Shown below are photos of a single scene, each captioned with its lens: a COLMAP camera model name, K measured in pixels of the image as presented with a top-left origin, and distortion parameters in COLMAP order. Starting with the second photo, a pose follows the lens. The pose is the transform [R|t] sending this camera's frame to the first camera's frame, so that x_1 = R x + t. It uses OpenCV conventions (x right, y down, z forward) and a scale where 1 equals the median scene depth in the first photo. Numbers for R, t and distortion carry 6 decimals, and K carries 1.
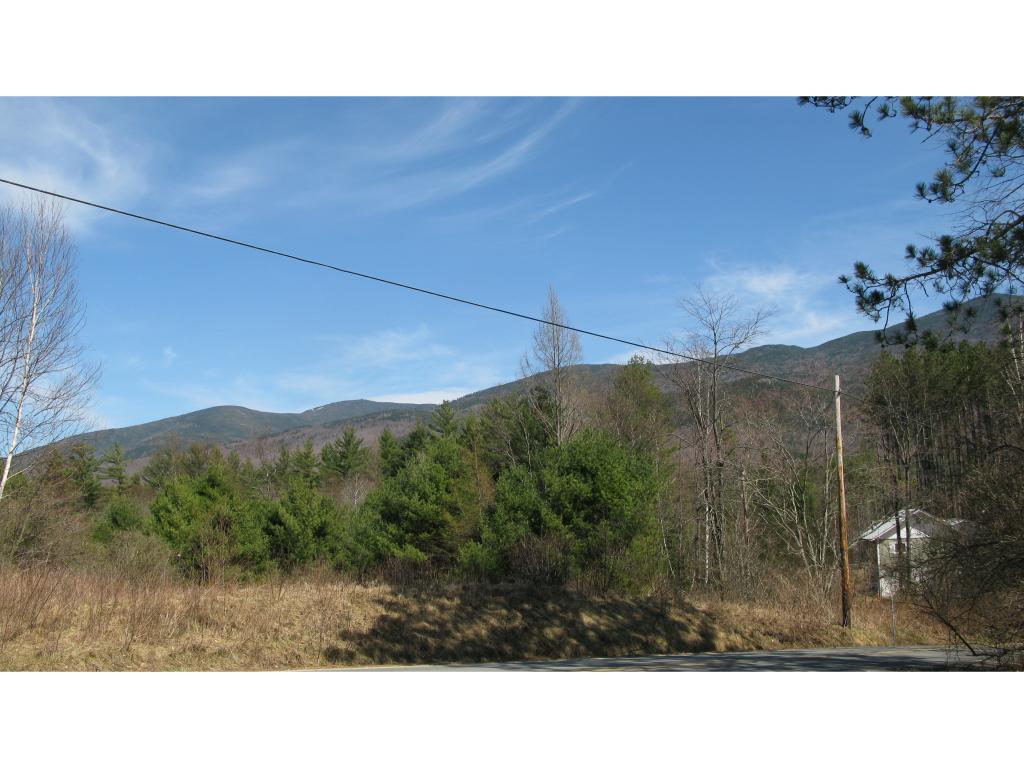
lens RADIAL K [[1019.5, 0, 512.0], [0, 1019.5, 384.0], [0, 0, 1]] dist [-0.189642, 0.189312]
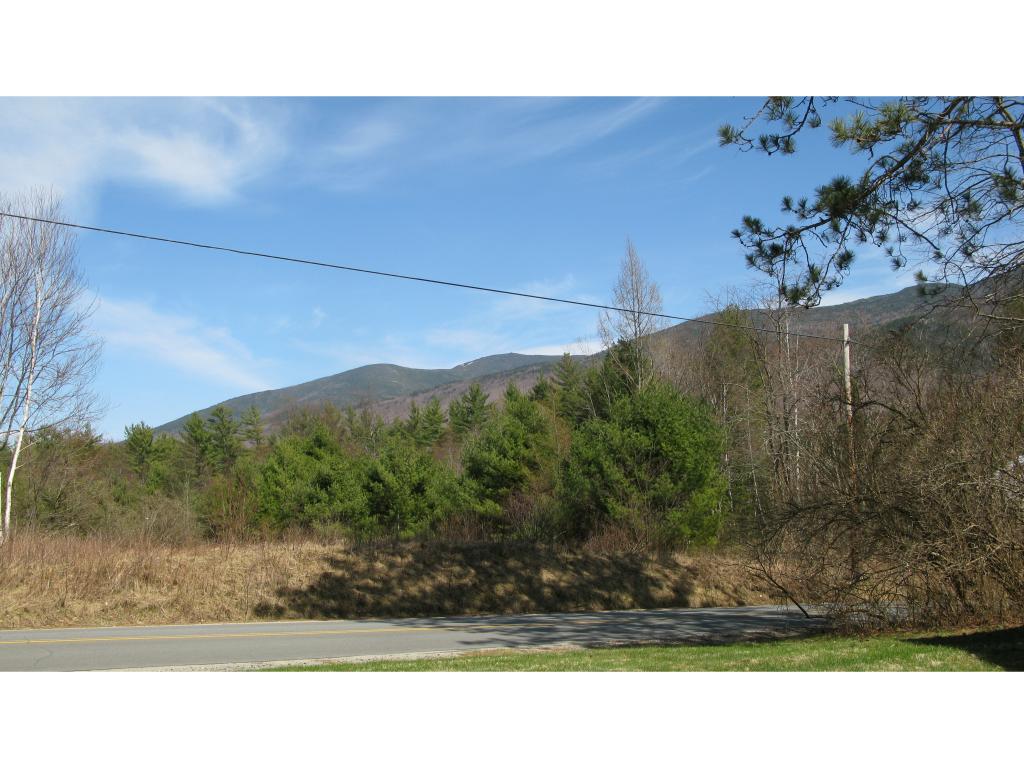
lens RADIAL K [[1019.5, 0, 512.0], [0, 1019.5, 384.0], [0, 0, 1]] dist [-0.189642, 0.189312]
pose [[0.989326, -0.029678, -0.142668, 0.176536], [0.036469, 0.998311, 0.045225, -0.007658], [0.141085, -0.049945, 0.988737, -0.008517]]
